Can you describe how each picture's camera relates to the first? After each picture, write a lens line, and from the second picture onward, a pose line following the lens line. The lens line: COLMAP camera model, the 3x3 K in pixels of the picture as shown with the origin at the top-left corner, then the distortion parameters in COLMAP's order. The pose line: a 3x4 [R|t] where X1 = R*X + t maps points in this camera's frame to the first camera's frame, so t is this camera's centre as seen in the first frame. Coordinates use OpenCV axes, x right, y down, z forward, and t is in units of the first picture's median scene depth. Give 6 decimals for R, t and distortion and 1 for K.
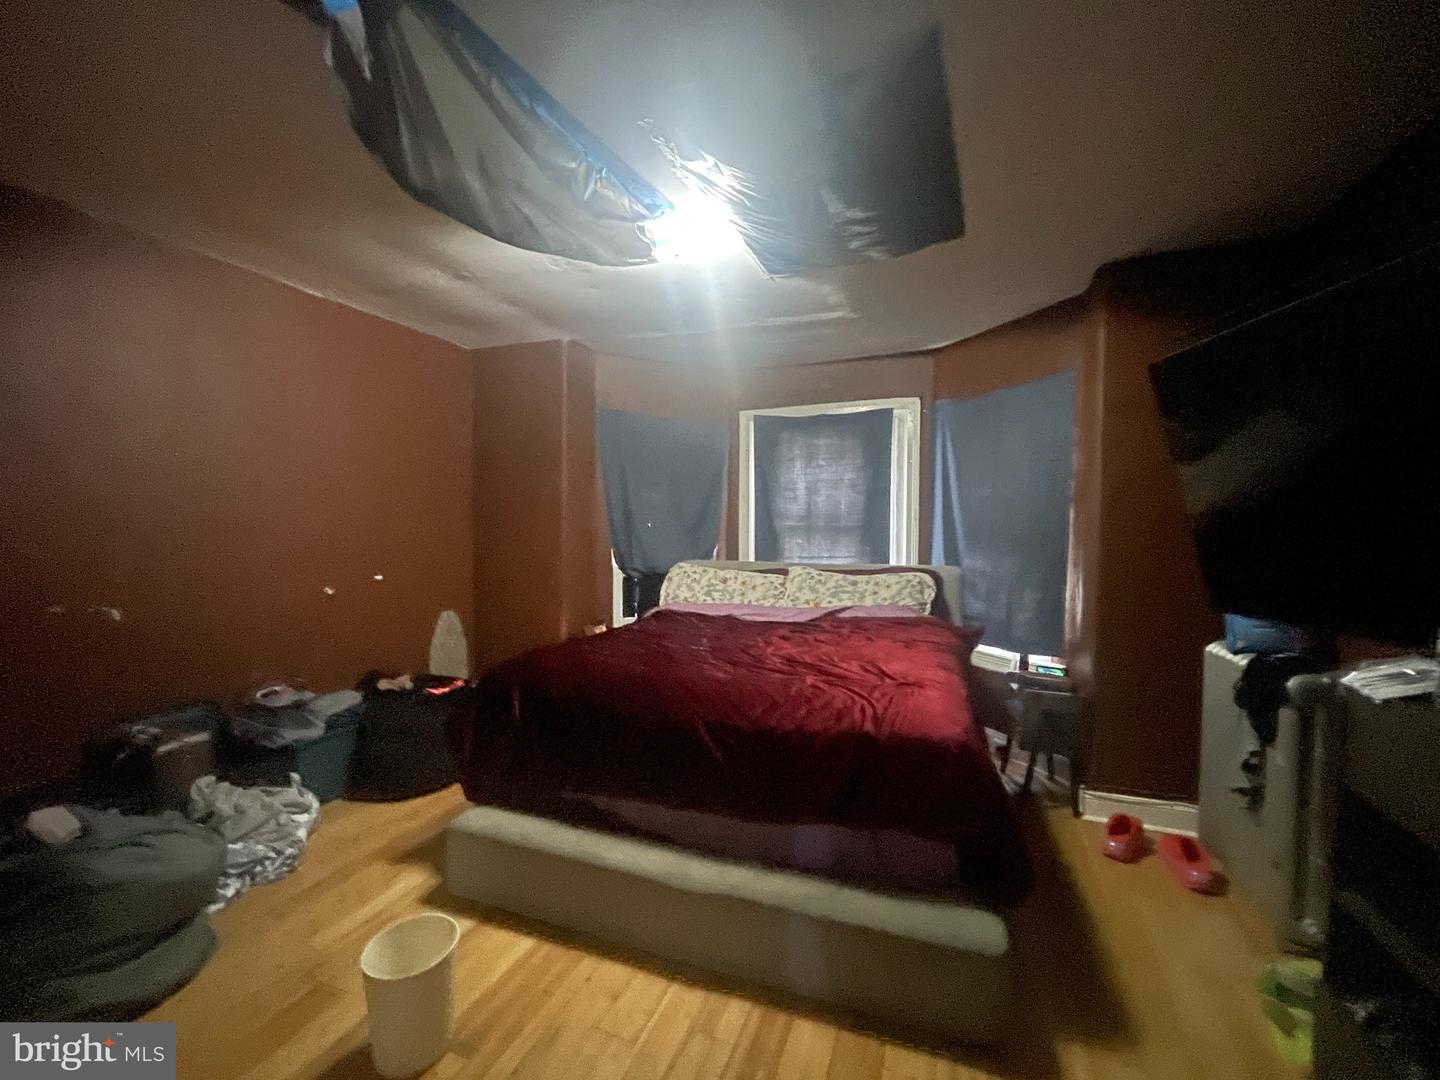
lens RADIAL K [[577.6, 0, 729.1], [0, 577.6, 539.6], [0, 0, 1]] dist [-0.002236, -0.000319]
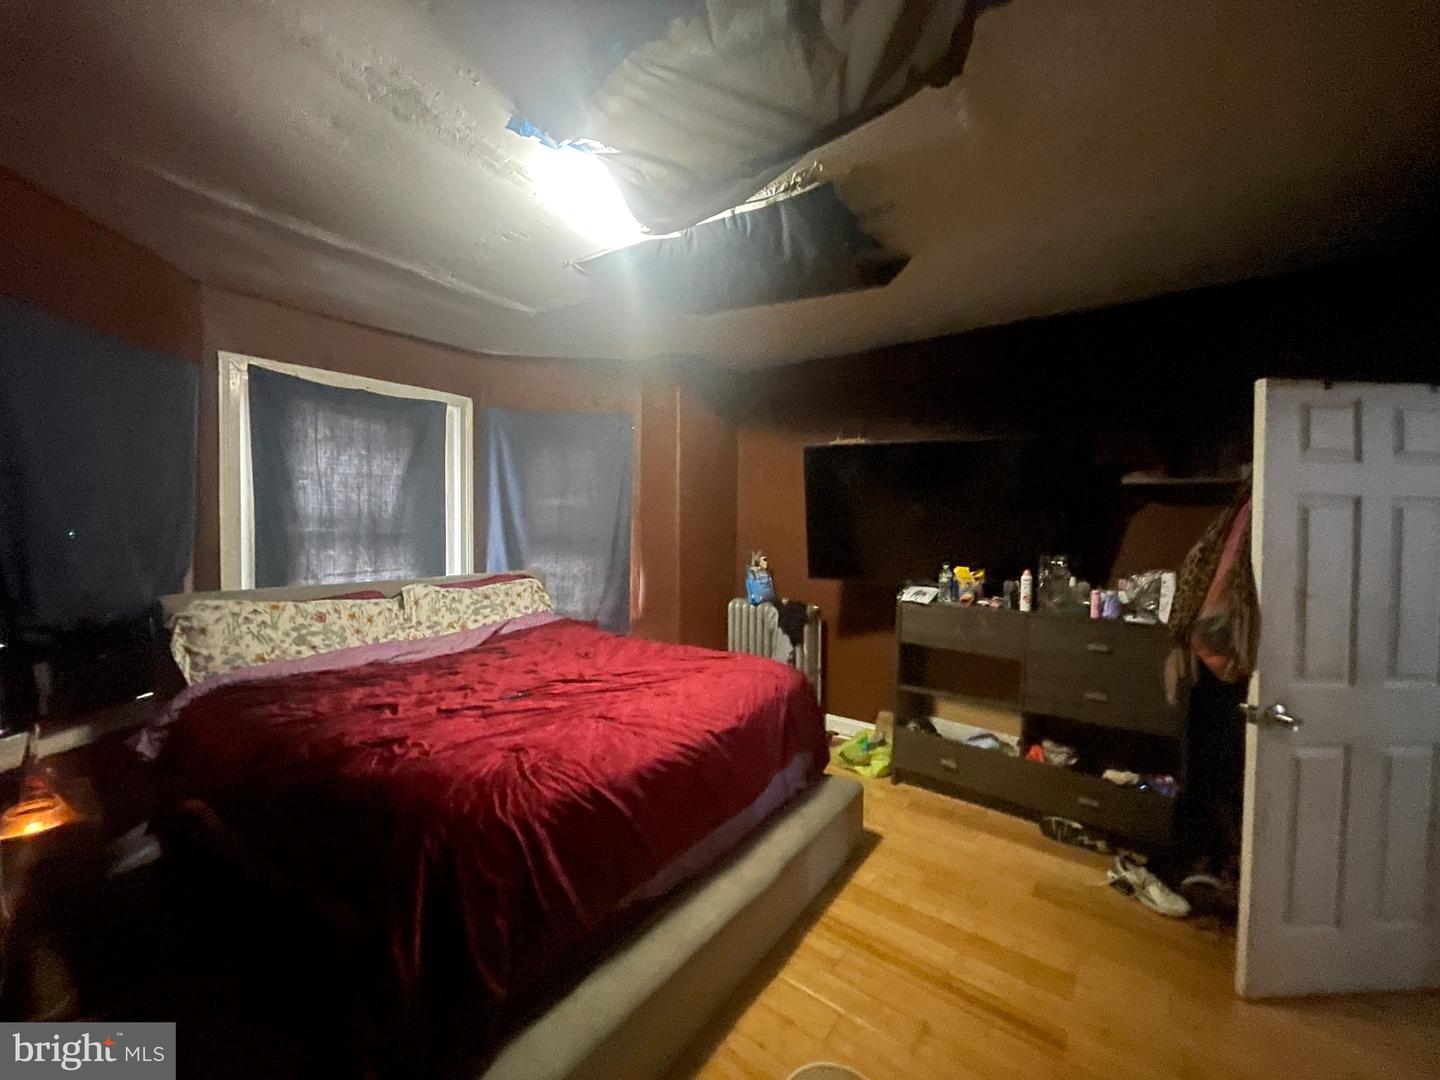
lens RADIAL K [[577.6, 0, 727.5], [0, 577.6, 538.4], [0, 0, 1]] dist [-0.002236, -0.000319]
pose [[0.275041, -0.019833, 0.961228, -0.524790], [0.018953, 0.999705, 0.015203, -0.022030], [-0.961246, 0.014037, 0.275335, 0.361412]]
